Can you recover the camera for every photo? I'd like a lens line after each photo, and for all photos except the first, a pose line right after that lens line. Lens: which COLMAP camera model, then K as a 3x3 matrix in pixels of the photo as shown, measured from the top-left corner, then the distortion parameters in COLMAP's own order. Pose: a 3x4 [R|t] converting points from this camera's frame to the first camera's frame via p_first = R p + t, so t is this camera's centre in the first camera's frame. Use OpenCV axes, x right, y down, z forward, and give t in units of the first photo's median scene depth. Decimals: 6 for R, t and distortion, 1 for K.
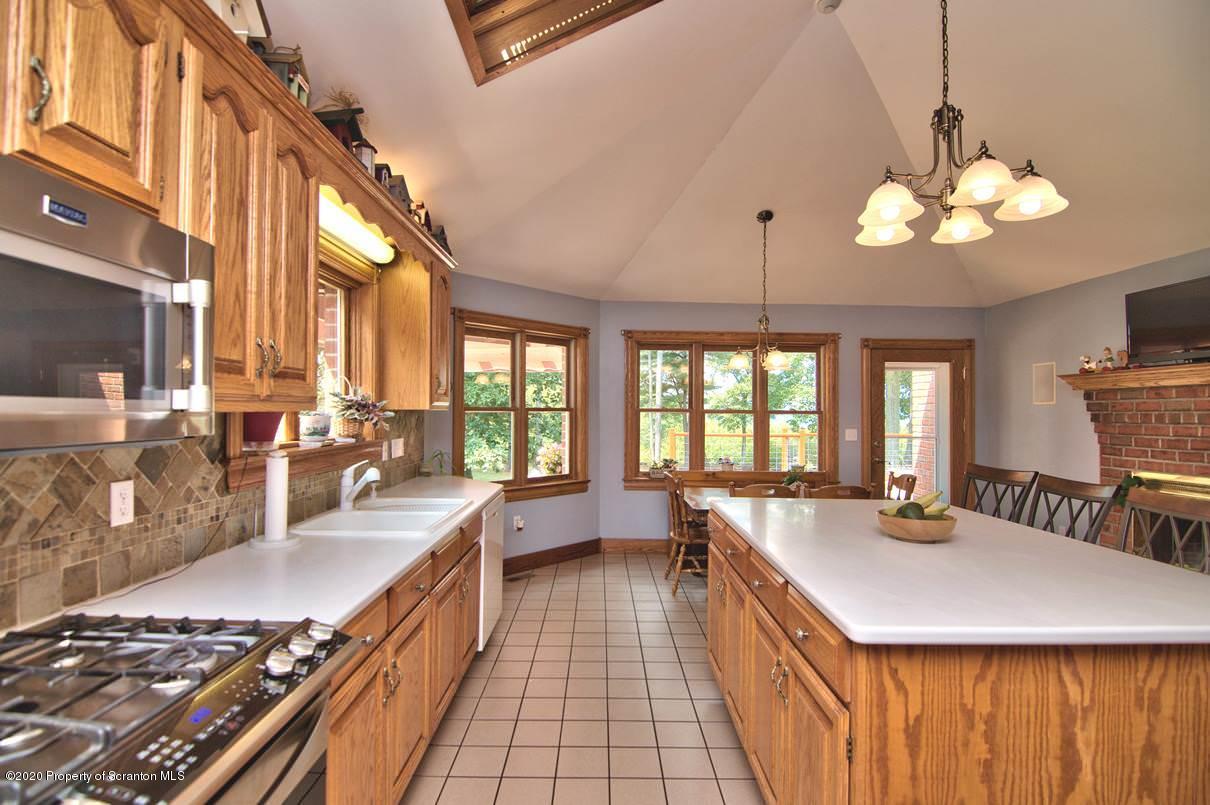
lens RADIAL K [[585.2, 0, 603.1], [0, 585.2, 408.1], [0, 0, 1]] dist [-0.010655, -0.008009]
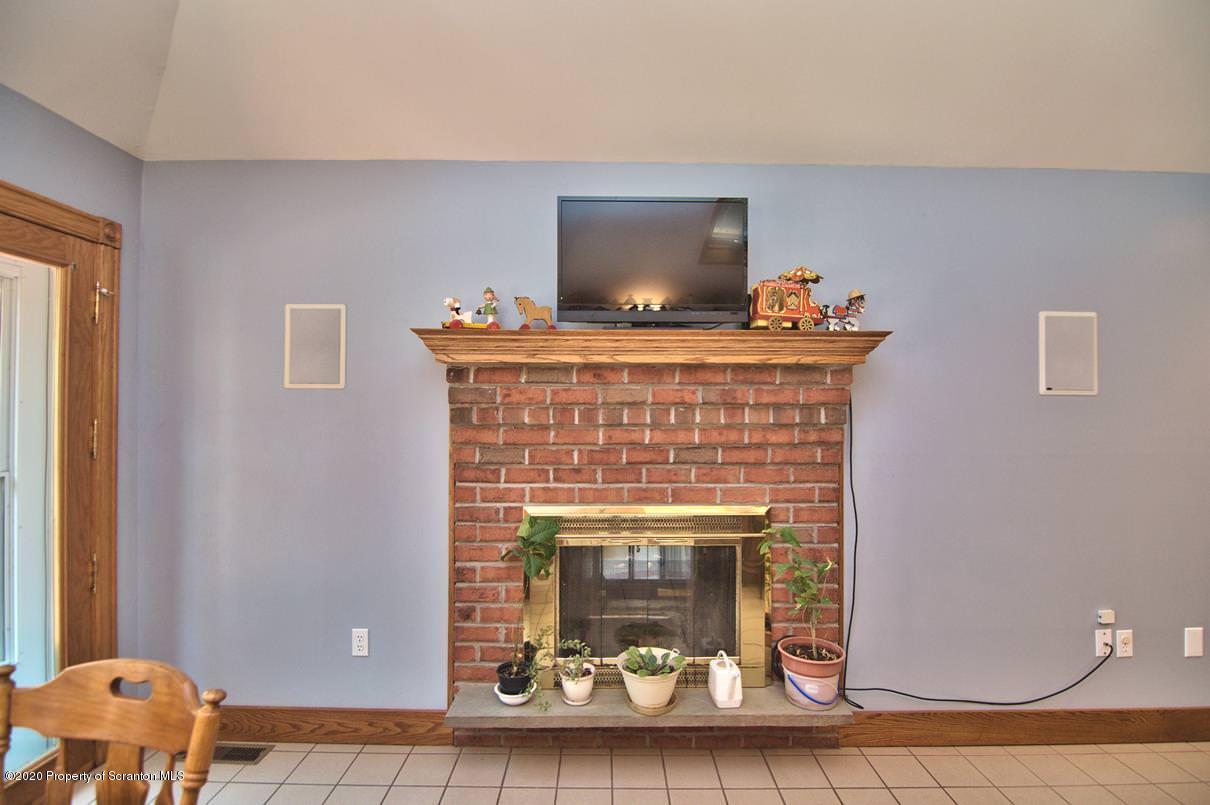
lens RADIAL K [[585.2, 0, 604.2], [0, 585.2, 406.1], [0, 0, 1]] dist [-0.010655, -0.008009]
pose [[0.004504, -0.001191, 0.999989, 0.333061], [-0.014316, 0.999897, 0.001255, 0.005291], [-0.999887, -0.014322, 0.004486, 0.935872]]
